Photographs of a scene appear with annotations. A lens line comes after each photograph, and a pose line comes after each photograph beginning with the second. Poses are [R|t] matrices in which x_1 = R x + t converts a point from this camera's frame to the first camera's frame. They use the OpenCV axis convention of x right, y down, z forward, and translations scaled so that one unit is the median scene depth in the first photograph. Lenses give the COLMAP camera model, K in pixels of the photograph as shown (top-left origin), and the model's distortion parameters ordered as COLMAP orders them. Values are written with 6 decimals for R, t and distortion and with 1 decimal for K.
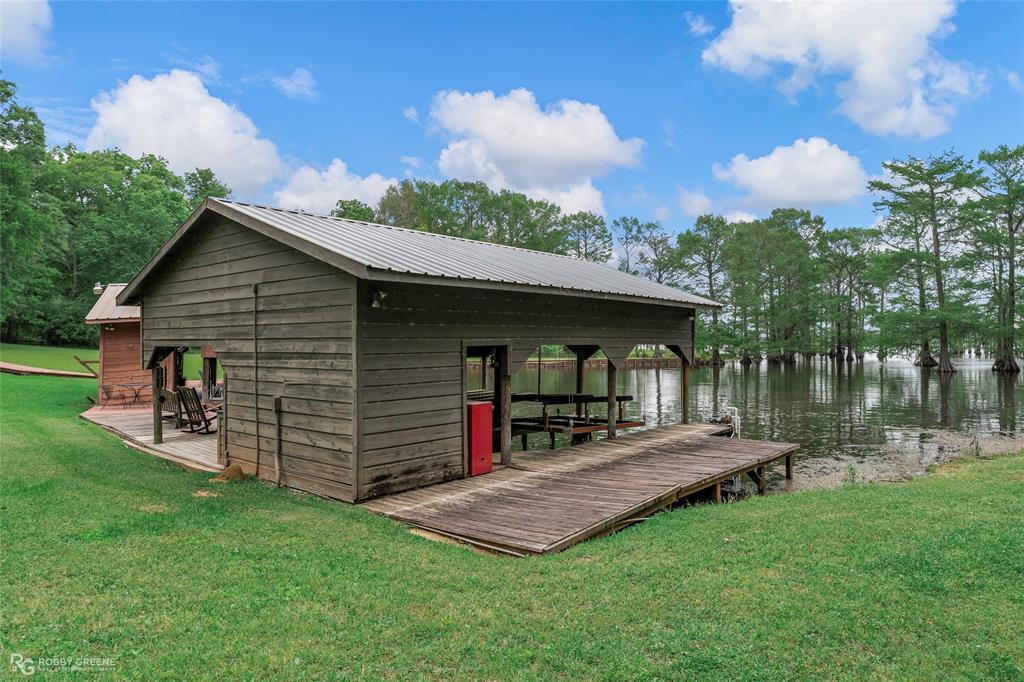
lens RADIAL K [[664.0, 0, 511.2], [0, 664.0, 347.1], [0, 0, 1]] dist [-0.001820, -0.000146]
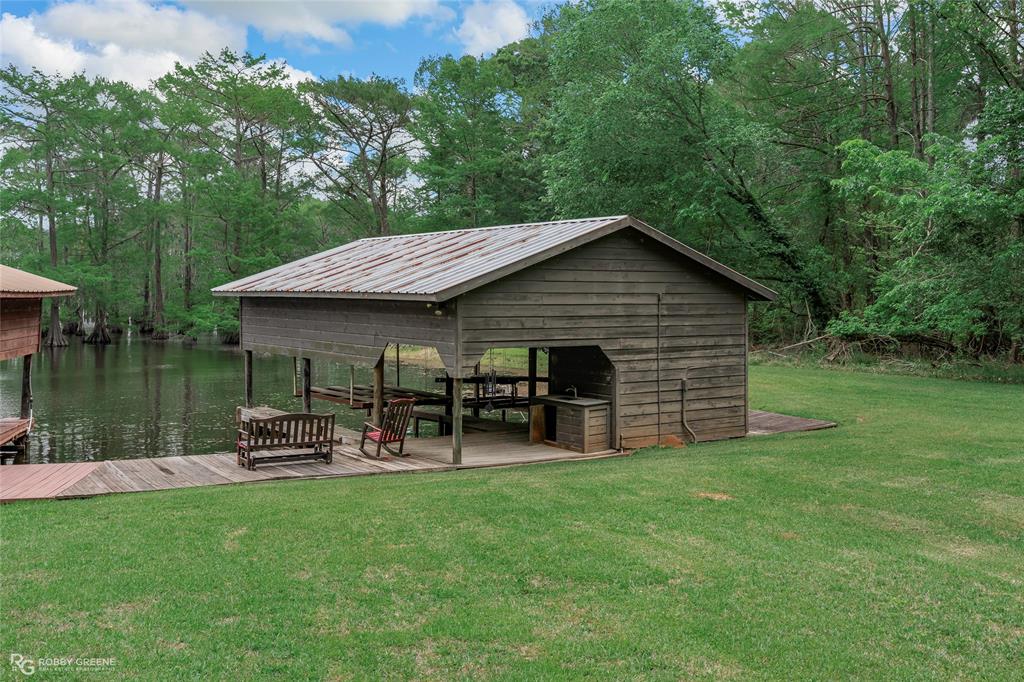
lens RADIAL K [[1030.0, 0, 511.7], [0, 1030.0, 336.1], [0, 0, 1]] dist [0.005692, 0.000000]
pose [[0.214364, -0.032934, 0.976198, -2.434129], [0.003374, 0.999450, 0.032978, -0.082099], [-0.976748, -0.003776, 0.214357, 0.879204]]
